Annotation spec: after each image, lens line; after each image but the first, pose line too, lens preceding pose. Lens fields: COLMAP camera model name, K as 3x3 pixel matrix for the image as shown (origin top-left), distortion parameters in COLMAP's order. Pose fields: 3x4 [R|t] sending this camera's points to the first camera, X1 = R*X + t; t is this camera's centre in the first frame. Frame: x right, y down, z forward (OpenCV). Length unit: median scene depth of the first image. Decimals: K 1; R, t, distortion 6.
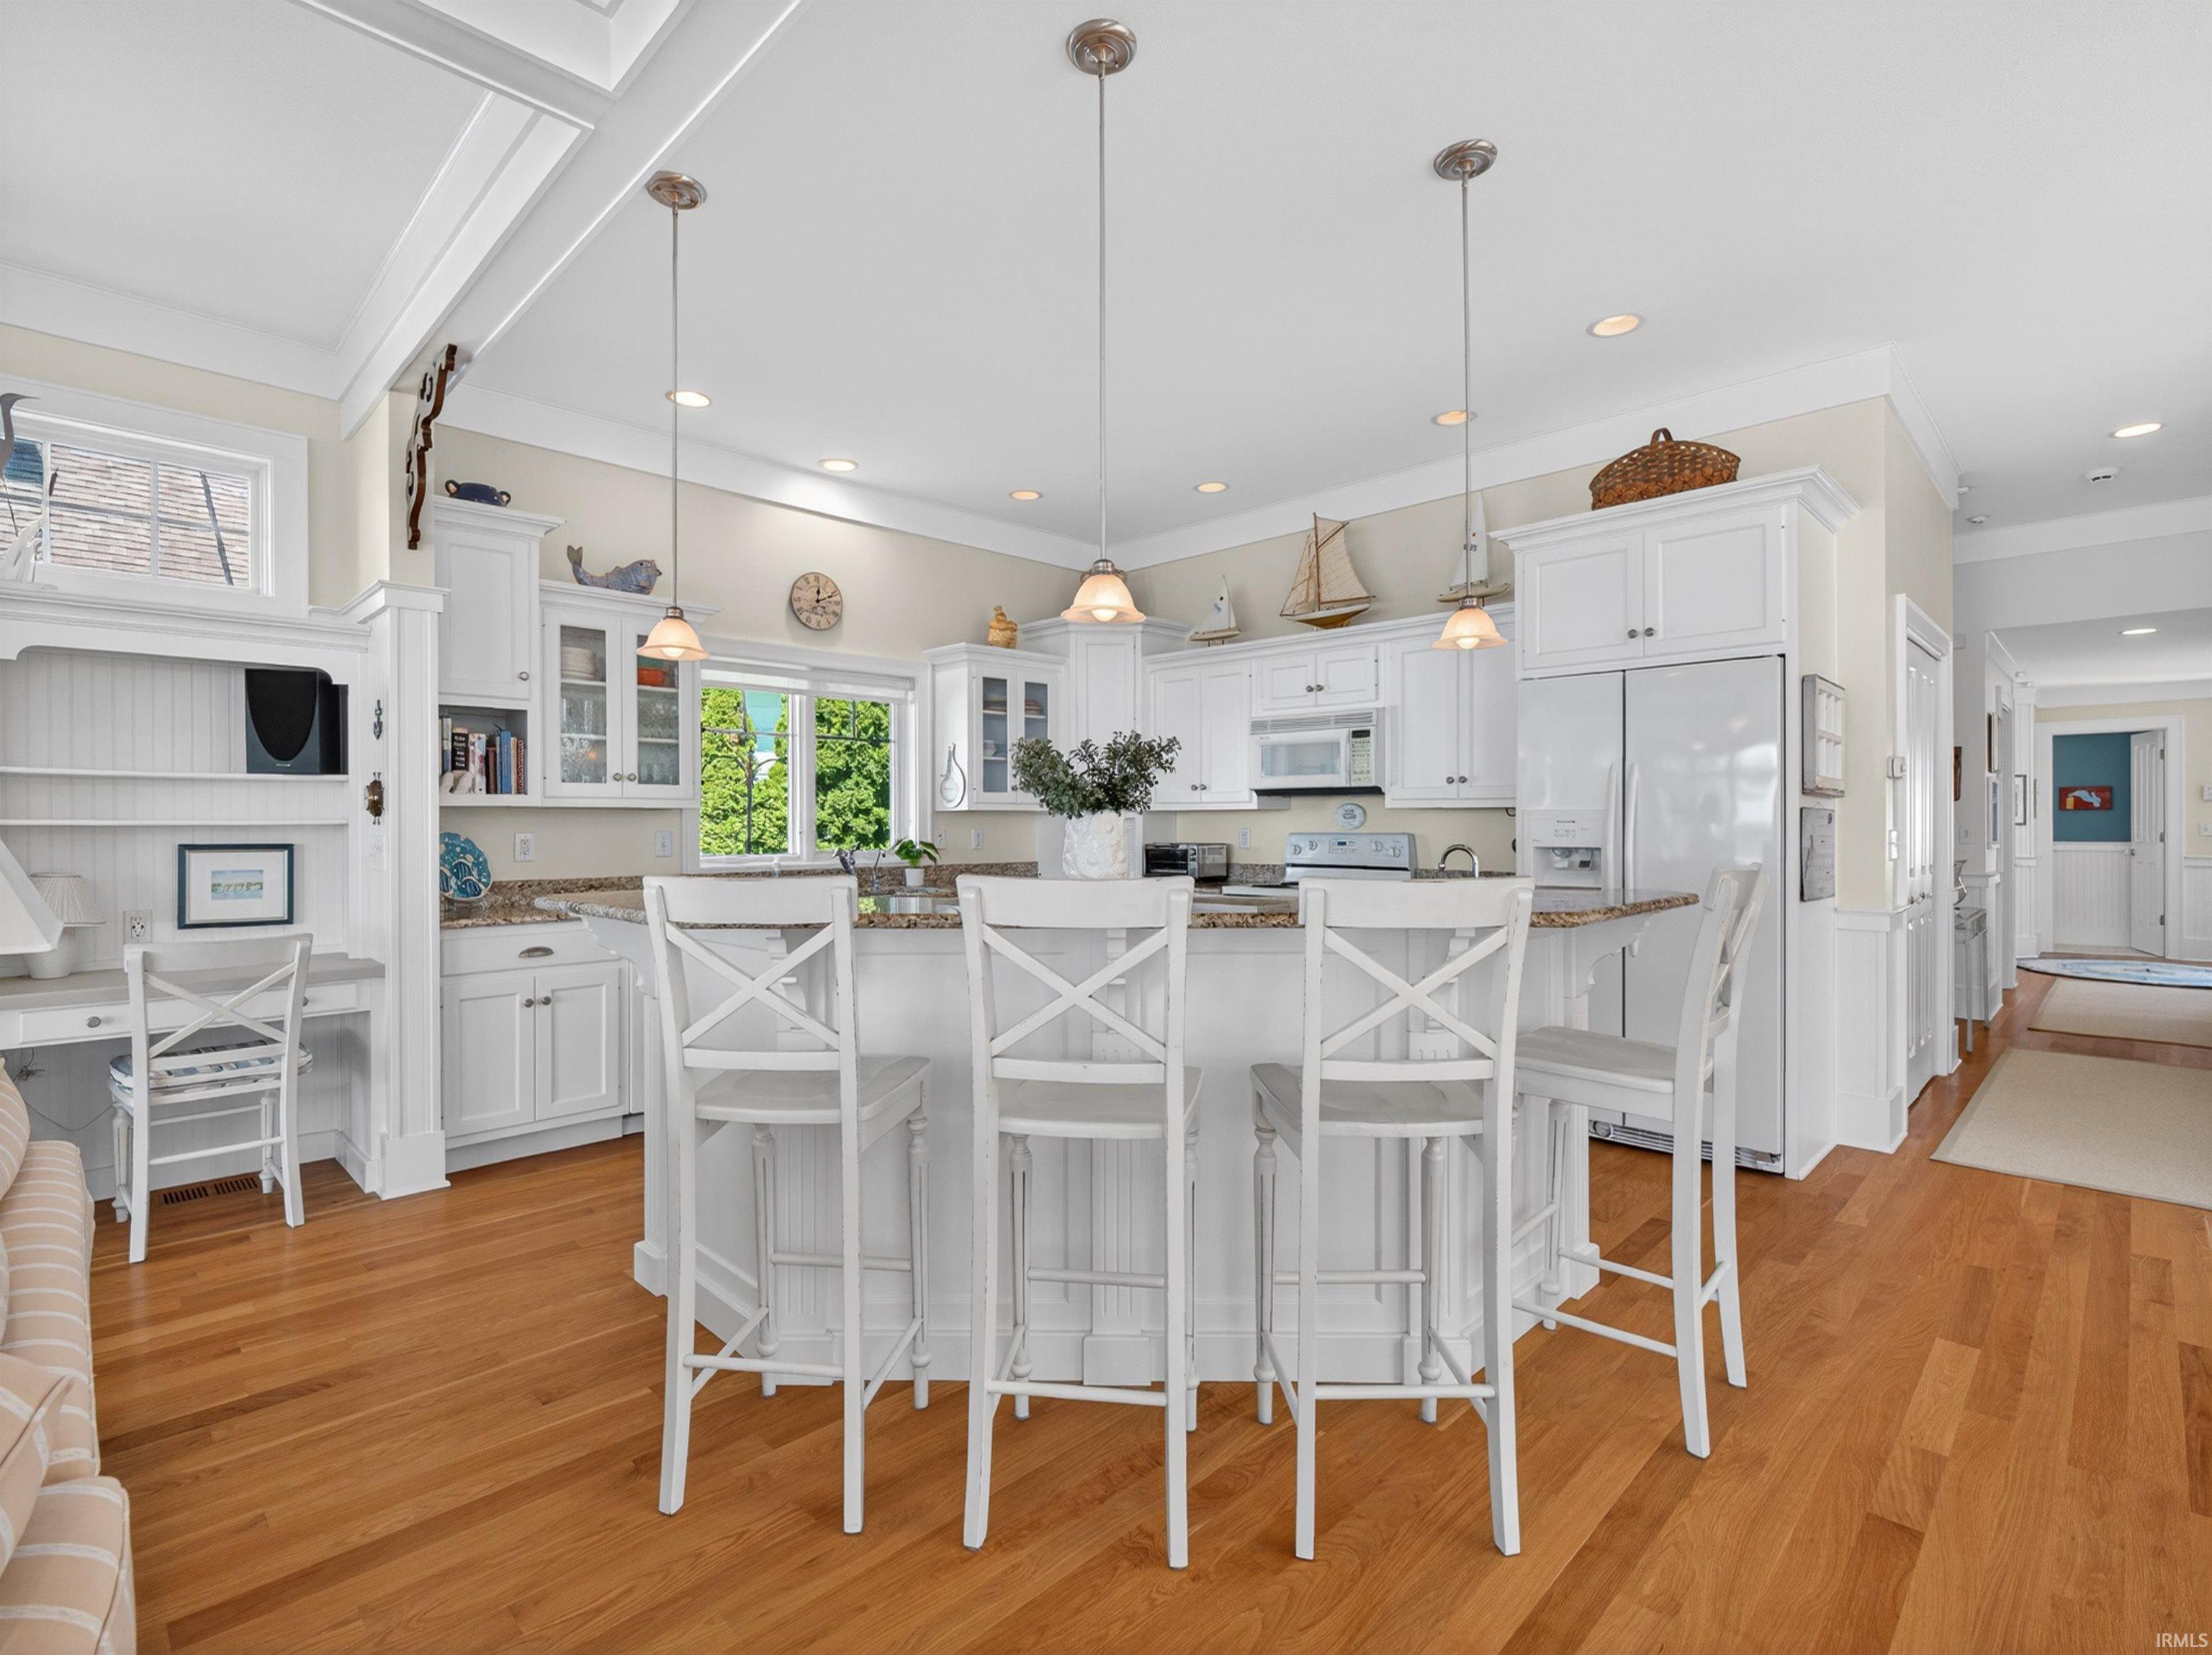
lens RADIAL K [[1047.5, 0, 1090.9], [0, 1047.5, 817.4], [0, 0, 1]] dist [0.005277, -0.004481]
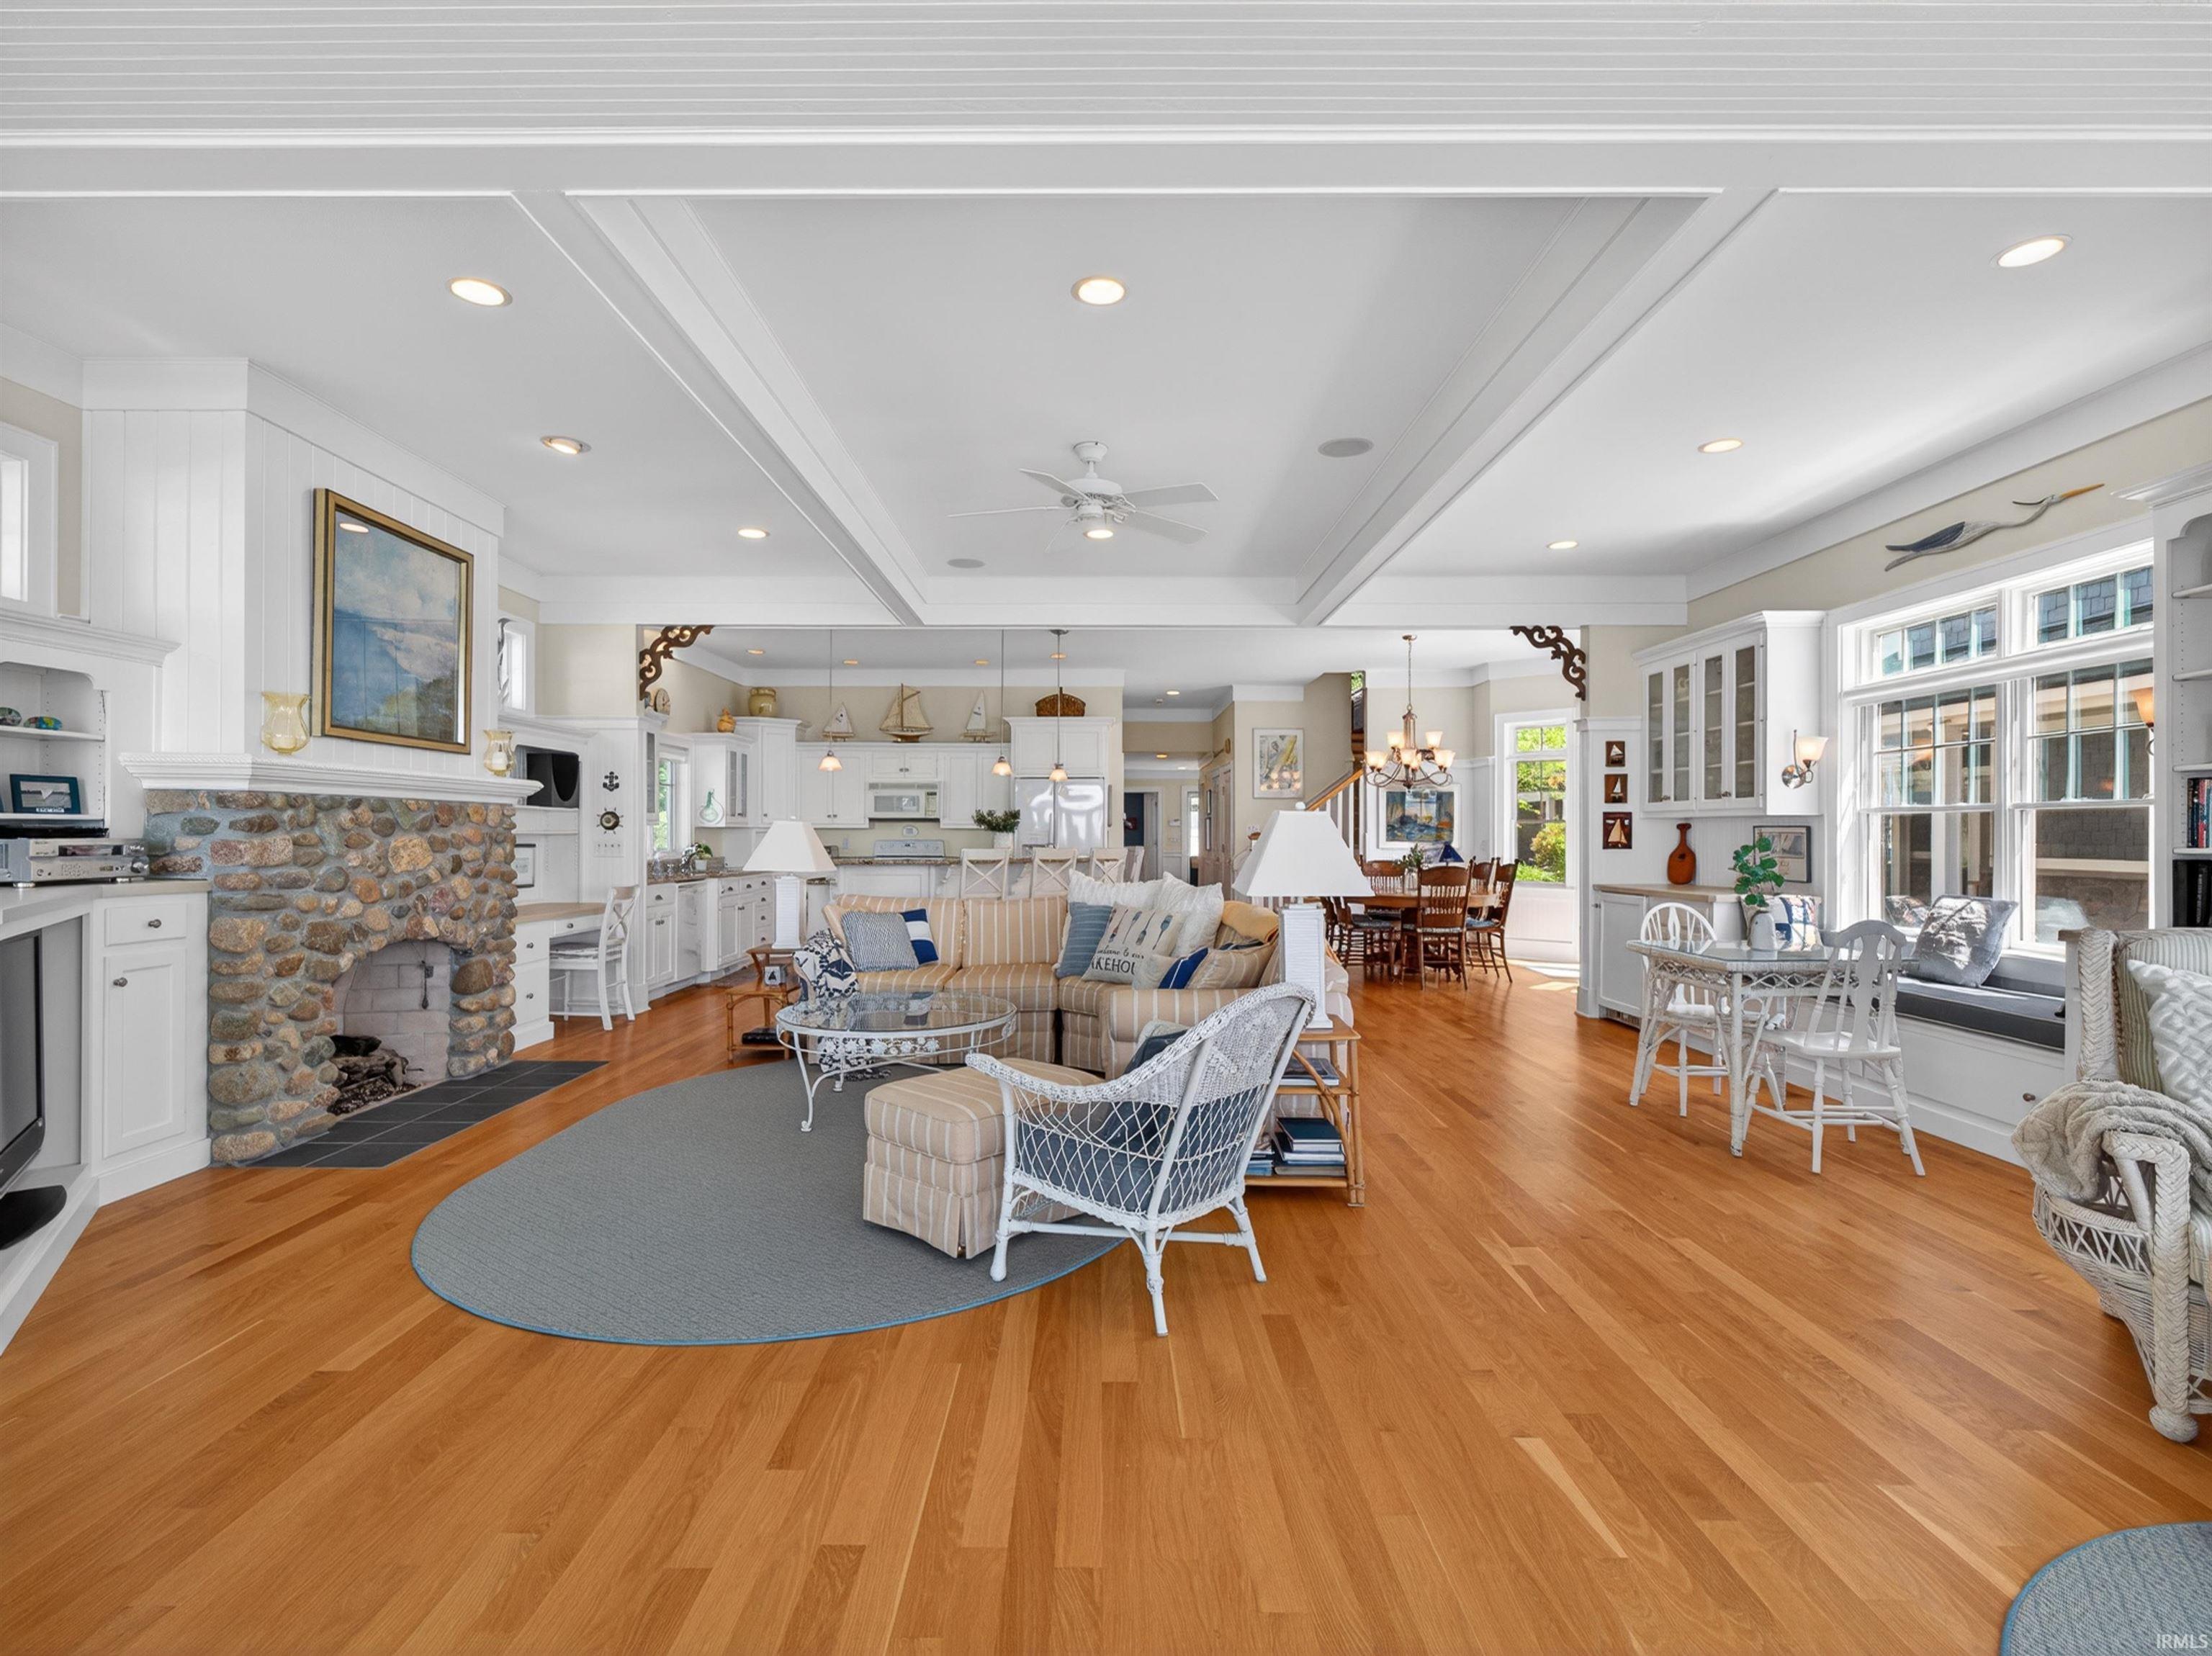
lens RADIAL K [[1047.6, 0, 1103.0], [0, 1047.6, 830.3], [0, 0, 1]] dist [0.005277, -0.004481]
pose [[0.699898, 0.008145, 0.714197, -1.039087], [-0.008240, 0.999961, -0.003329, -0.000479], [-0.714196, -0.003555, 0.699937, -0.761544]]
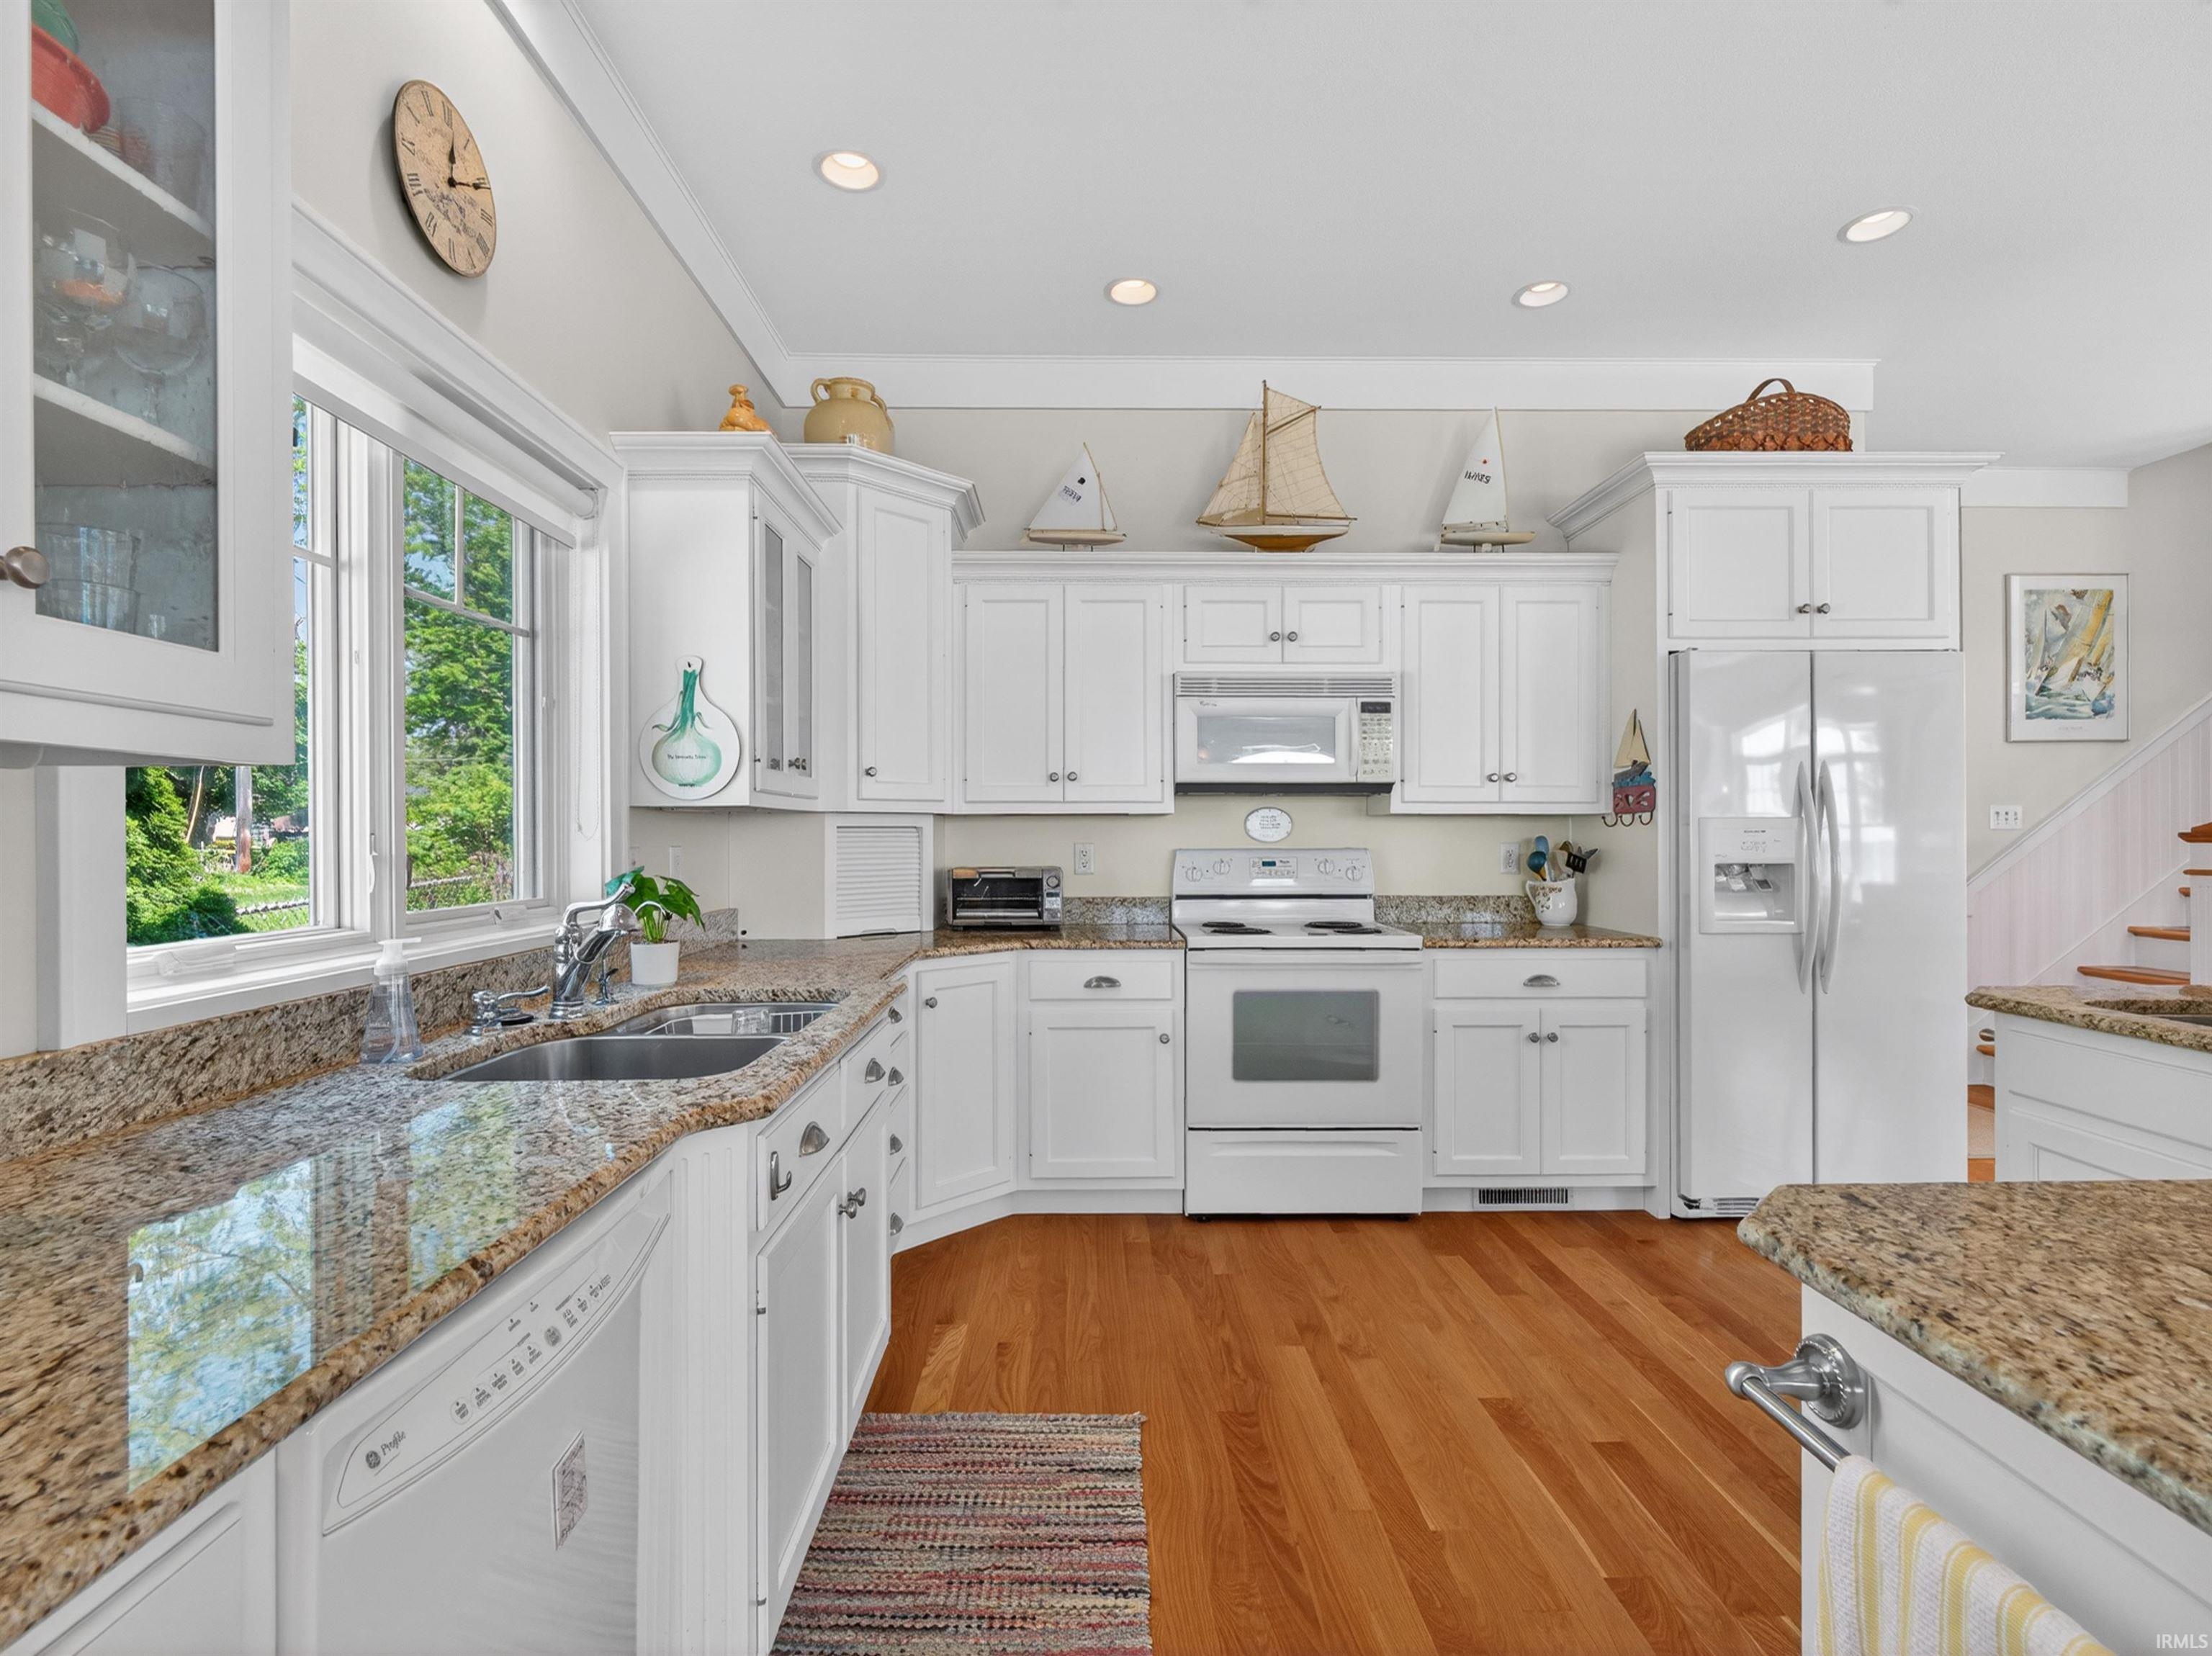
lens RADIAL K [[1030.3, 0, 1100.0], [0, 1030.3, 838.8], [0, 0, 1]] dist [-0.014876, -0.000288]
pose [[0.697773, -0.001739, 0.716317, -0.368136], [-0.002133, 0.999988, 0.004507, 0.005835], [-0.716316, -0.004673, 0.697760, 0.652251]]
